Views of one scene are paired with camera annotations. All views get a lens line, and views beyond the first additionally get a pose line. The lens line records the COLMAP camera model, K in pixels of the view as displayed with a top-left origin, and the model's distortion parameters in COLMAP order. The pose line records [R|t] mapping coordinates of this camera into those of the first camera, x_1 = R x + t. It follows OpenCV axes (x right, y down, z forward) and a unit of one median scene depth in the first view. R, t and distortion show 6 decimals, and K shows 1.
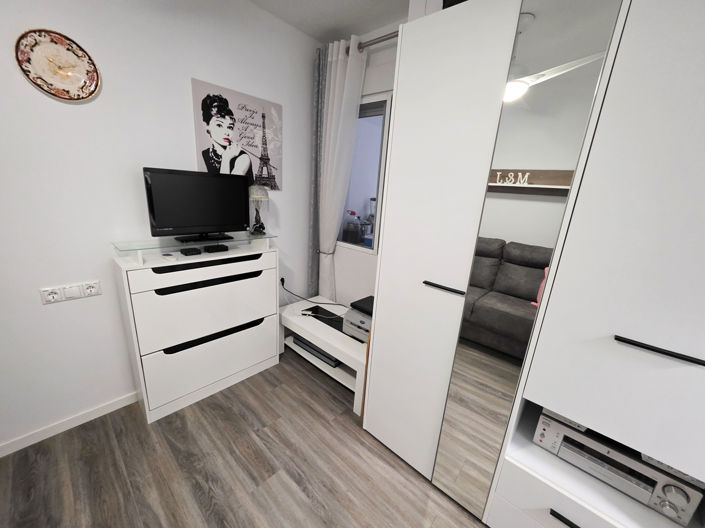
lens RADIAL K [[282.2, 0, 355.5], [0, 282.2, 269.0], [0, 0, 1]] dist [0.000891, -0.000541]
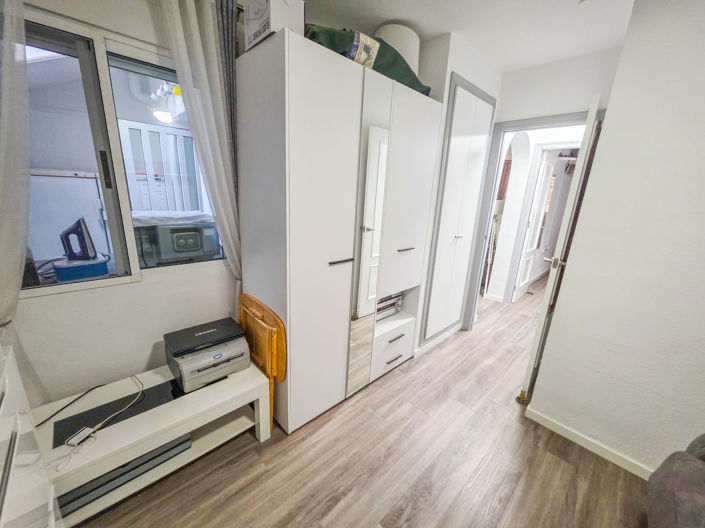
lens RADIAL K [[282.2, 0, 352.3], [0, 282.2, 266.3], [0, 0, 1]] dist [0.000891, -0.000541]
pose [[0.067173, -0.318603, 0.945505, -0.696491], [0.235262, 0.925983, 0.295311, -0.214690], [-0.969608, 0.202604, 0.137156, 0.528819]]
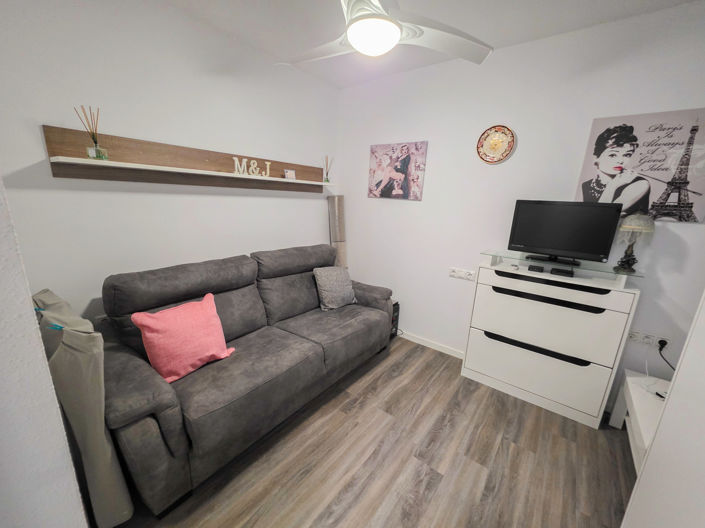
lens RADIAL K [[282.2, 0, 352.5], [0, 282.2, 268.2], [0, 0, 1]] dist [0.000891, -0.000541]
pose [[0.077638, 0.182625, -0.980112, 0.506858], [-0.314799, 0.937277, 0.149708, 0.001805], [0.945978, 0.296916, 0.130258, 0.129672]]
